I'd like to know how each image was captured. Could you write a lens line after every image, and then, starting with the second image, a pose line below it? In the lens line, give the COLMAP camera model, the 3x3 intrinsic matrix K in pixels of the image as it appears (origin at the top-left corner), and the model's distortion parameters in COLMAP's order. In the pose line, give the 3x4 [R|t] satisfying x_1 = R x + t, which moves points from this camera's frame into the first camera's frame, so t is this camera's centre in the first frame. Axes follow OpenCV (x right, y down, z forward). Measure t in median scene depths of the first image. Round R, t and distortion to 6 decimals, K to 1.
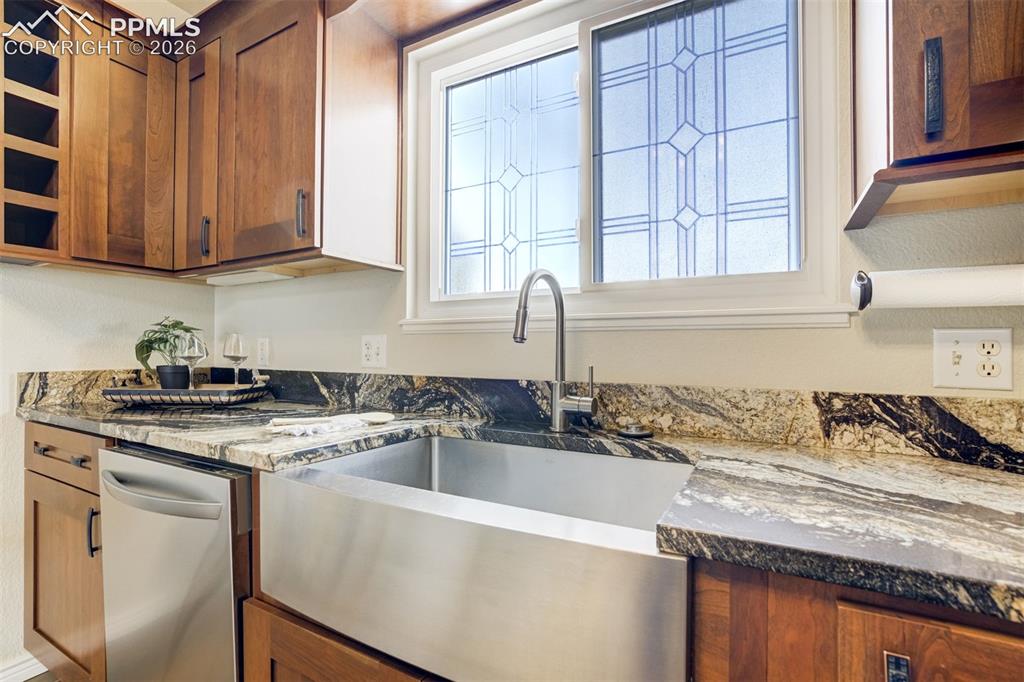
lens RADIAL K [[473.7, 0, 516.6], [0, 473.7, 342.6], [0, 0, 1]] dist [-0.030301, 0.010792]
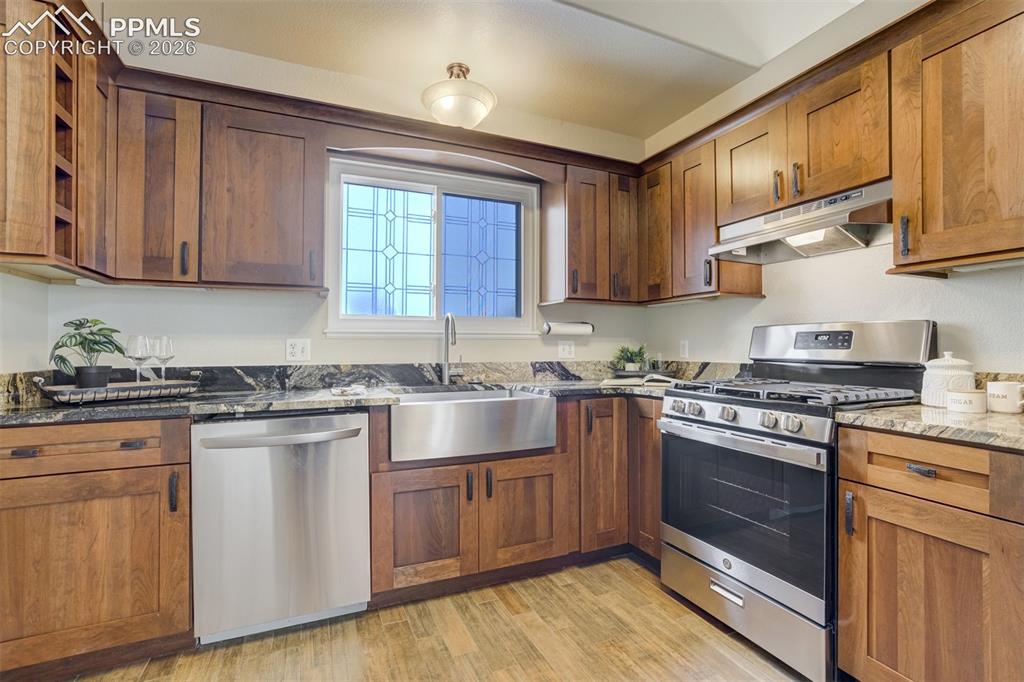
lens RADIAL K [[473.7, 0, 533.0], [0, 473.7, 339.3], [0, 0, 1]] dist [-0.030301, 0.010792]
pose [[0.593070, 0.005554, 0.805132, -1.618720], [-0.007566, 0.999971, -0.001325, -0.027816], [-0.805115, -0.005305, 0.593095, -0.693517]]
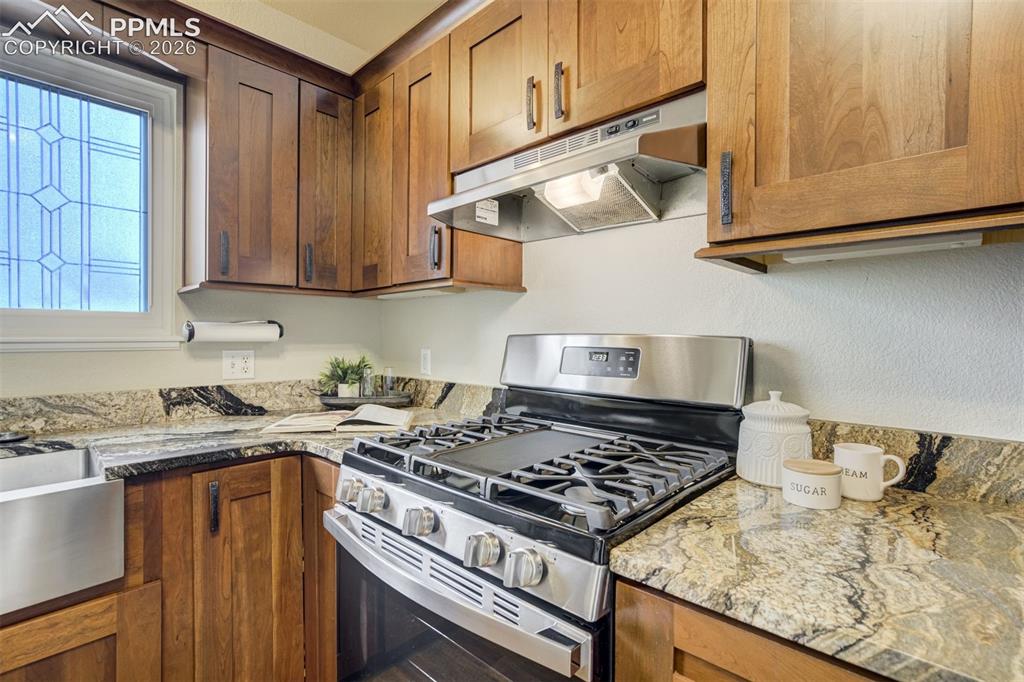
lens RADIAL K [[473.7, 0, 512.0], [0, 473.7, 336.5], [0, 0, 1]] dist [-0.030301, 0.010792]
pose [[0.277995, -0.011307, 0.960516, -0.584130], [-0.014036, 0.999776, 0.015832, -0.120417], [-0.960480, -0.017883, 0.277774, -0.633793]]
